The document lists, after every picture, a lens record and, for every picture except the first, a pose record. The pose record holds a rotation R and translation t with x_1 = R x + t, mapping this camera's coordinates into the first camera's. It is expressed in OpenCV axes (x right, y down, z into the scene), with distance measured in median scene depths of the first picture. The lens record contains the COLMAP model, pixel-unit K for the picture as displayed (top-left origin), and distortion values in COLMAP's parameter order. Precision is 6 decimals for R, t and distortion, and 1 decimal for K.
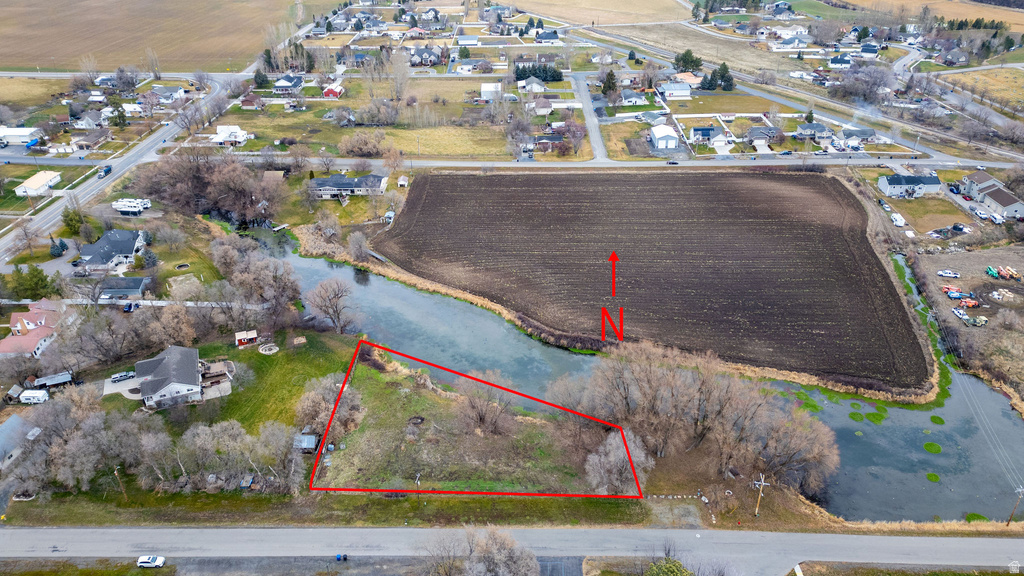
lens RADIAL K [[708.8, 0, 516.5], [0, 708.8, 298.1], [0, 0, 1]] dist [0.065496, -0.054440]
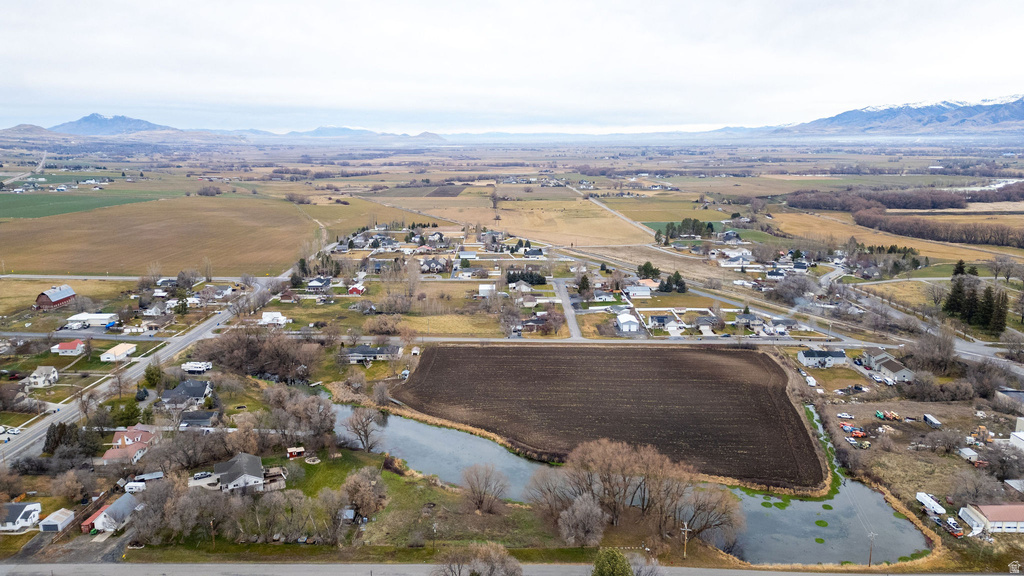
lens RADIAL K [[708.8, 0, 514.9], [0, 708.8, 288.6], [0, 0, 1]] dist [0.065496, -0.054440]
pose [[0.999890, 0.009819, 0.011100, -0.002474], [-0.005858, 0.949871, -0.312586, 0.126704], [-0.013613, 0.312487, 0.949825, -0.223990]]
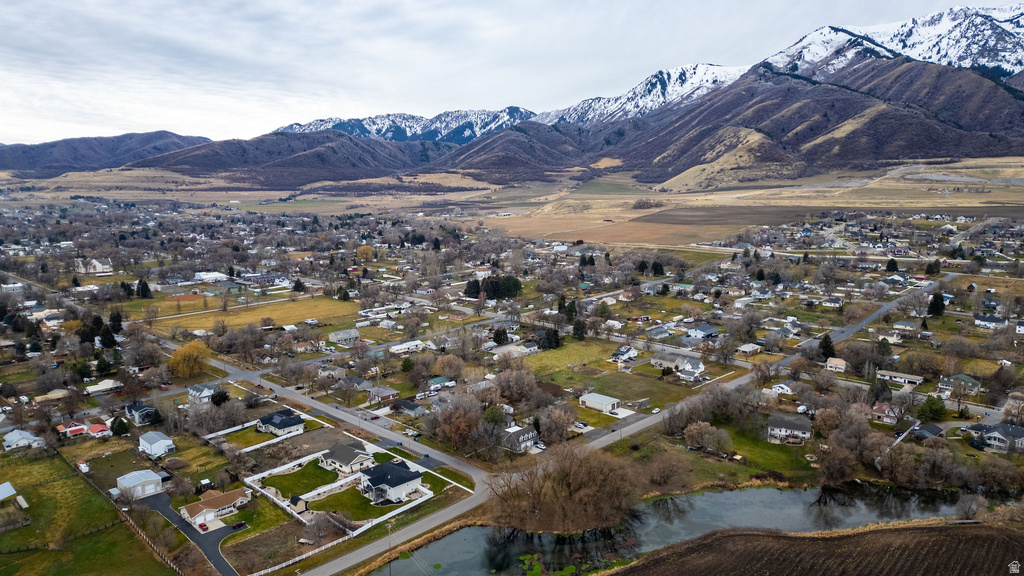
lens RADIAL K [[708.8, 0, 507.1], [0, 708.8, 286.9], [0, 0, 1]] dist [0.065496, -0.054440]
pose [[-0.693001, 0.119112, -0.711029, 0.790460], [-0.353745, 0.803188, 0.479326, -0.502912], [0.628183, 0.583696, -0.514475, 0.831661]]
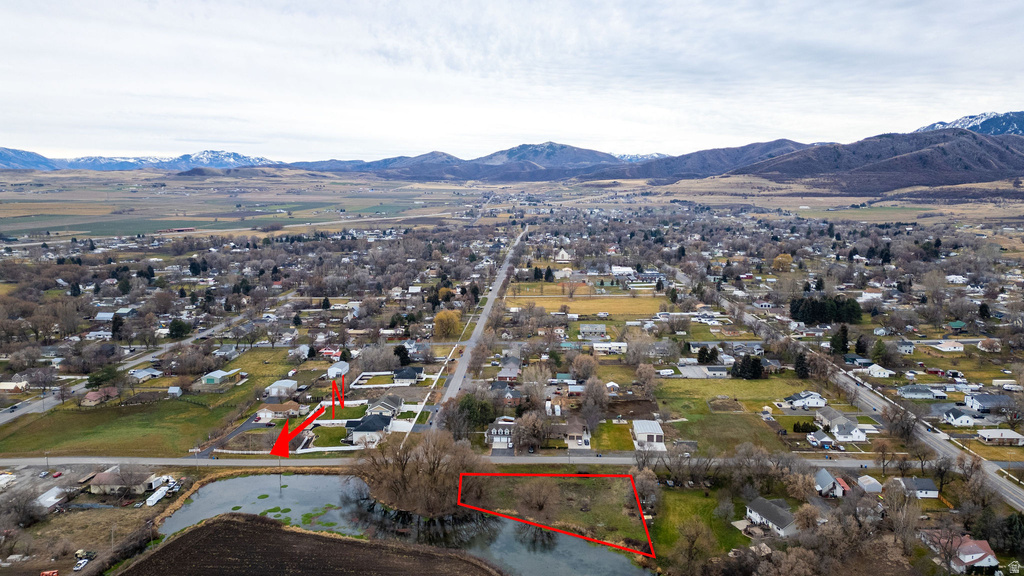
lens RADIAL K [[708.8, 0, 512.4], [0, 708.8, 279.7], [0, 0, 1]] dist [0.065496, -0.054440]
pose [[-0.999606, 0.004790, 0.027646, -0.020301], [0.020687, 0.791499, 0.610820, -0.686137], [-0.018956, 0.611151, -0.791287, 1.167195]]
